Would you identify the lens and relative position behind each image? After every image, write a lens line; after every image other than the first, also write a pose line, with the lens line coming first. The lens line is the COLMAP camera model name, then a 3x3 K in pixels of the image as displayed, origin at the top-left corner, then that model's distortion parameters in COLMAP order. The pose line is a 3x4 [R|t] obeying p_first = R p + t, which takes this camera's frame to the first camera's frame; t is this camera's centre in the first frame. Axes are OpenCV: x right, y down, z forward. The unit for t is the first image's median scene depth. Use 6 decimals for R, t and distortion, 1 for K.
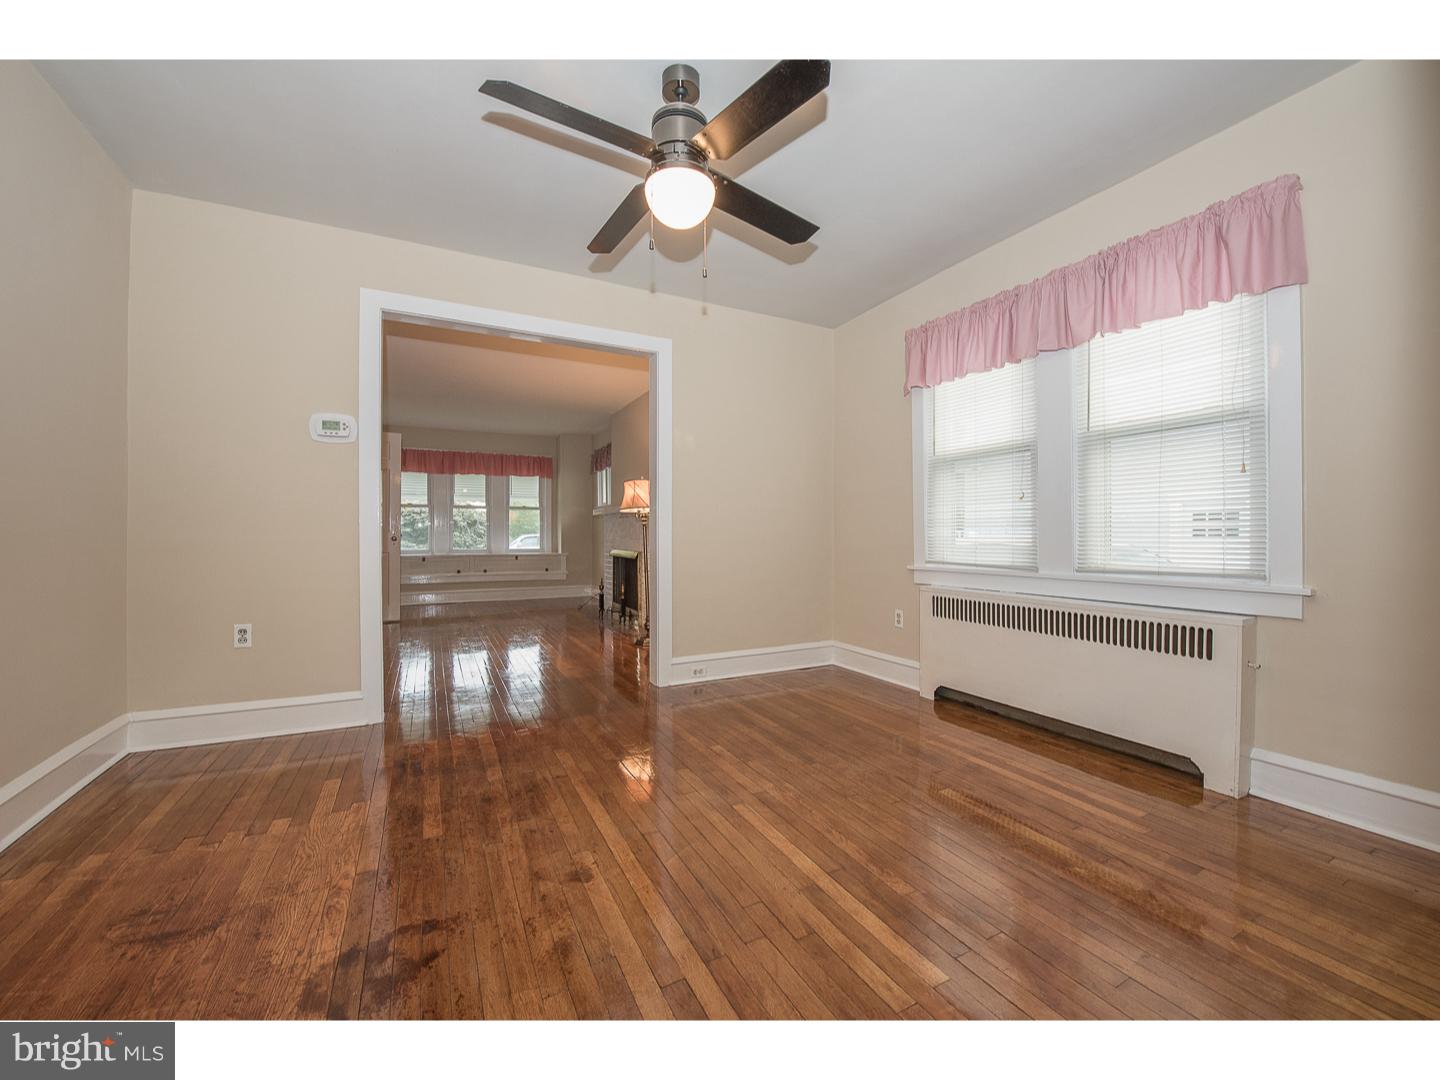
lens RADIAL K [[570.9, 0, 725.9], [0, 570.9, 539.8], [0, 0, 1]] dist [-0.019723, -0.002470]
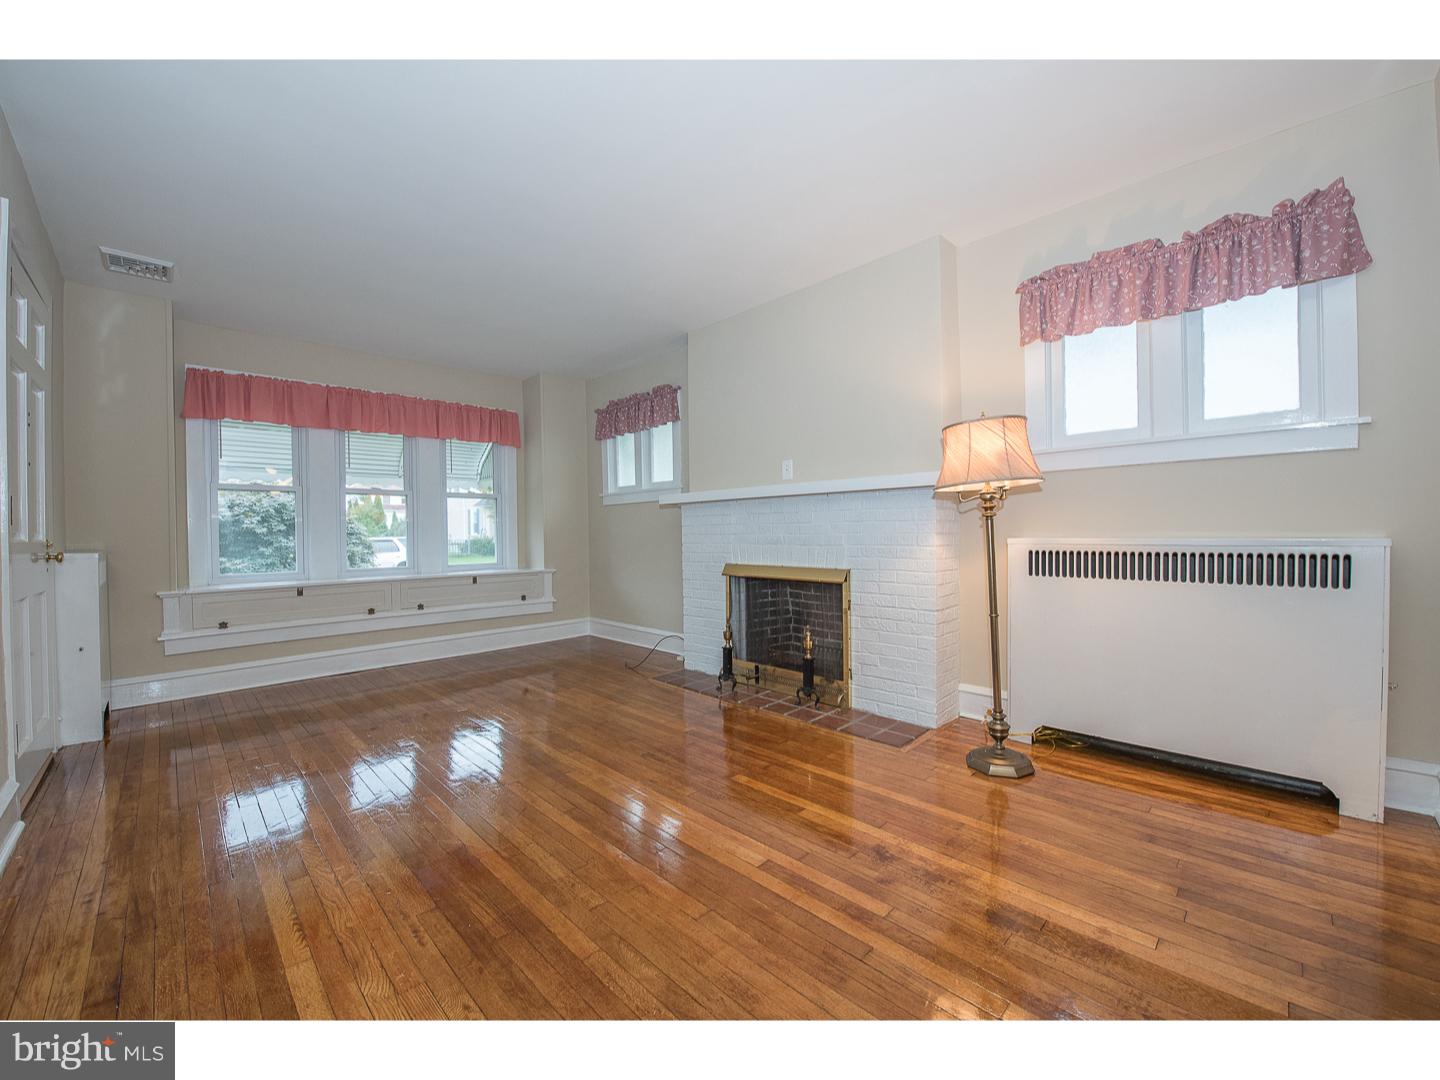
lens RADIAL K [[570.9, 0, 724.7], [0, 570.9, 547.5], [0, 0, 1]] dist [-0.019723, -0.002470]
pose [[0.954827, -0.018271, 0.296600, -0.825738], [0.014192, 0.999773, 0.015898, -0.019798], [-0.296824, -0.010970, 0.954869, 1.040301]]
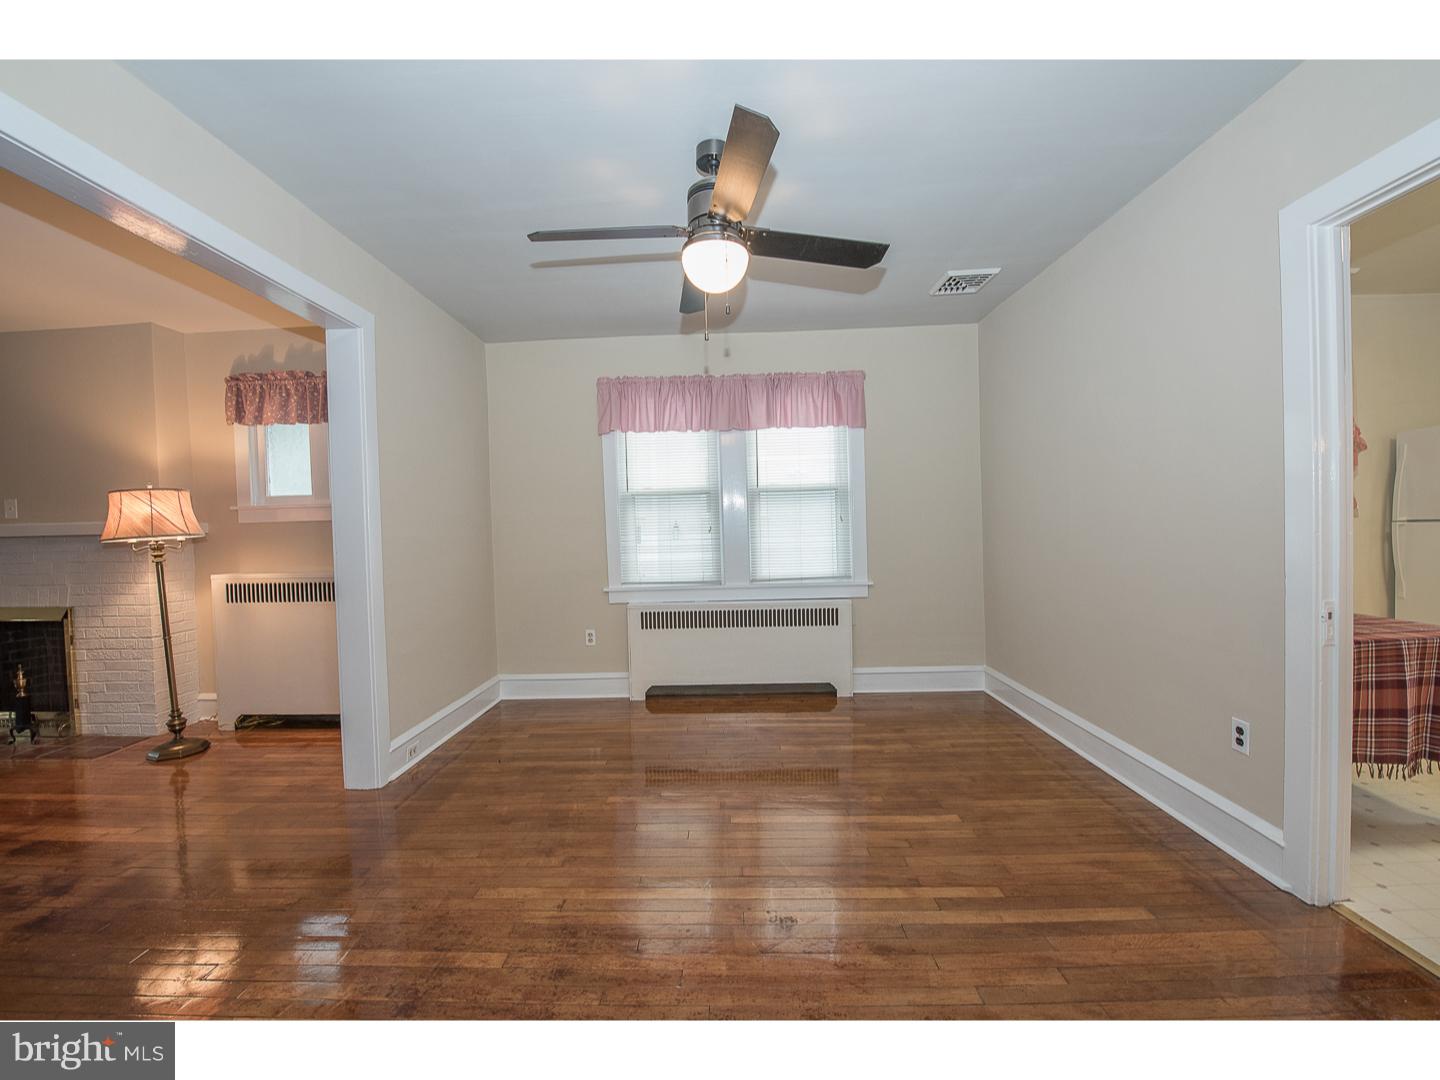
lens RADIAL K [[570.9, 0, 716.4], [0, 570.9, 541.5], [0, 0, 1]] dist [-0.019723, -0.002470]
pose [[0.478801, -0.029087, 0.877441, -0.642296], [0.031334, 0.999380, 0.016030, -0.067392], [-0.877364, 0.019818, 0.479416, 0.319966]]
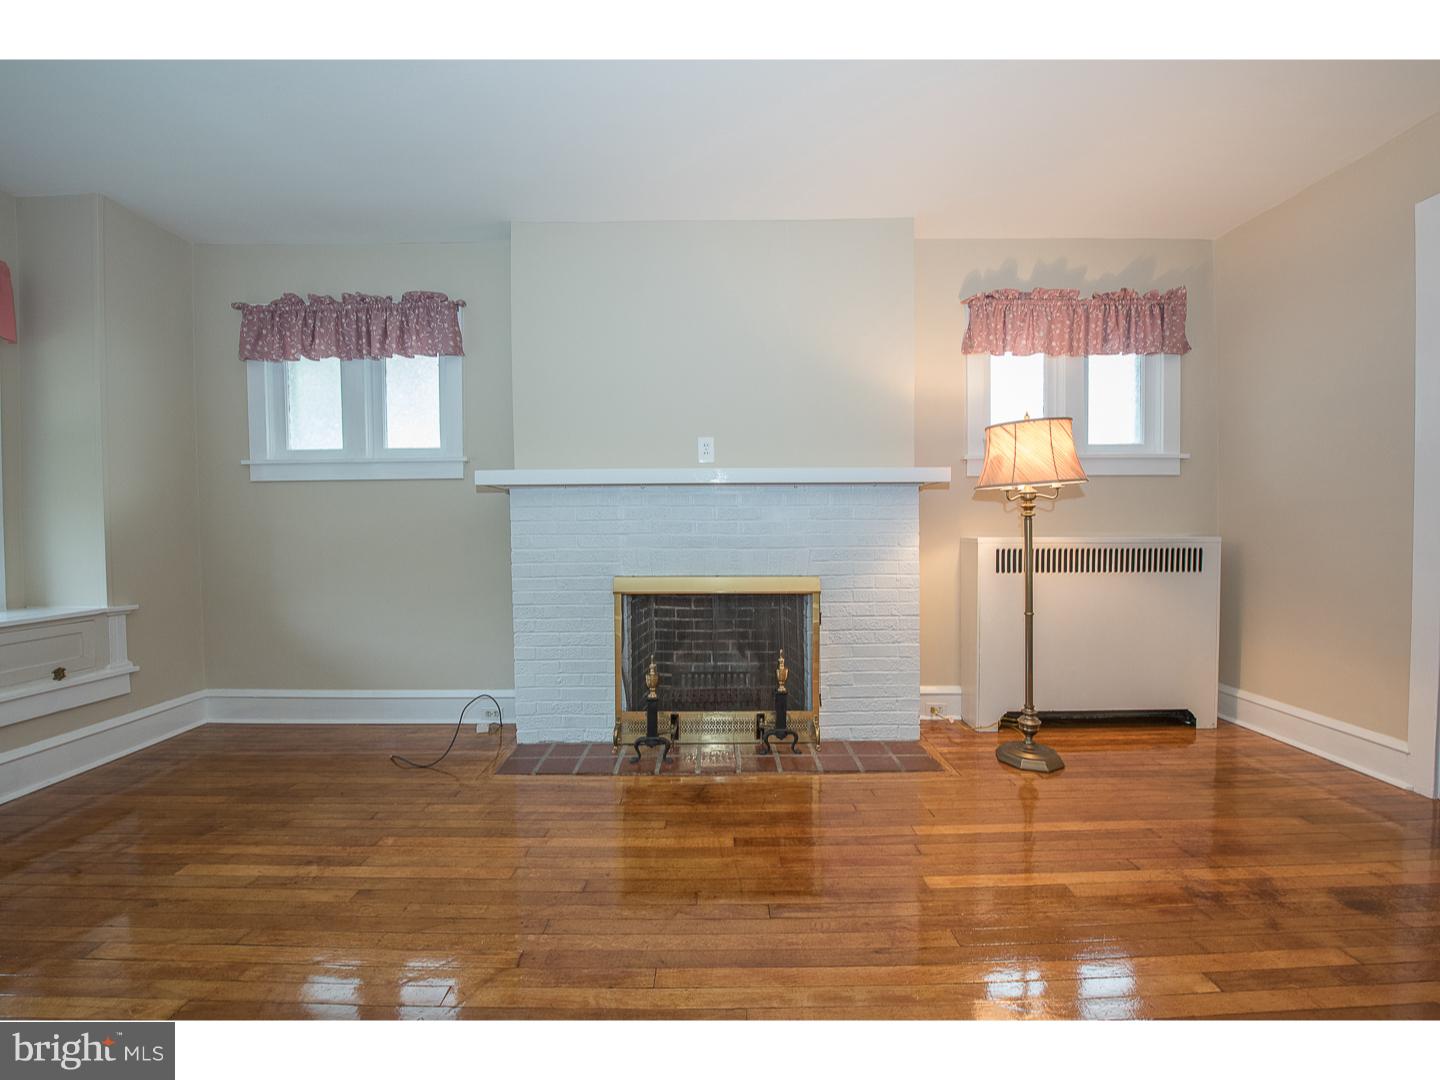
lens RADIAL K [[570.9, 0, 723.4], [0, 570.9, 543.9], [0, 0, 1]] dist [-0.019723, -0.002470]
pose [[0.462046, -0.030066, 0.886346, -1.142769], [0.014521, 0.999548, 0.026337, -0.034399], [-0.886737, 0.000702, 0.462274, 1.696008]]
